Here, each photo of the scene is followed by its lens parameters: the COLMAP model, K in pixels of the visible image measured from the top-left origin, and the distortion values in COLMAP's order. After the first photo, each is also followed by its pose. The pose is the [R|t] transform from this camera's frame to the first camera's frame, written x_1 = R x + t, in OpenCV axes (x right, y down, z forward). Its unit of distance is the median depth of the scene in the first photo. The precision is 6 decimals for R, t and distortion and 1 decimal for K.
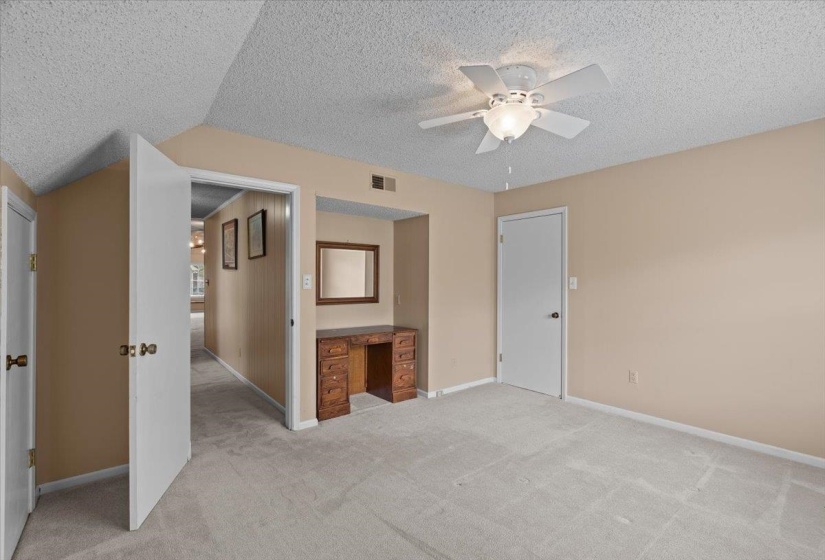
lens RADIAL K [[372.0, 0, 411.8], [0, 372.0, 280.1], [0, 0, 1]] dist [-0.008746, 0.001771]
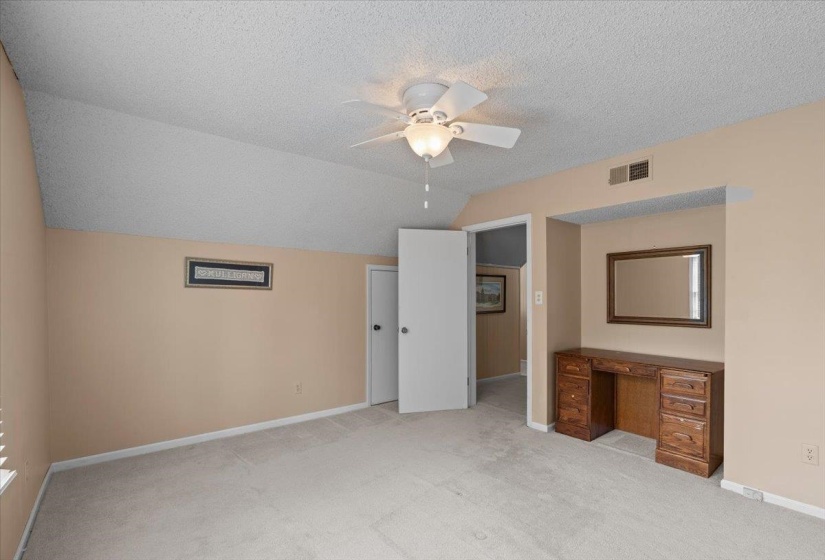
lens RADIAL K [[372.0, 0, 400.3], [0, 372.0, 300.2], [0, 0, 1]] dist [-0.008746, 0.001771]
pose [[-0.011902, 0.003980, -0.999921, 0.739508], [0.005766, 0.999976, 0.003912, 0.004411], [0.999913, -0.005719, -0.011925, 0.539858]]
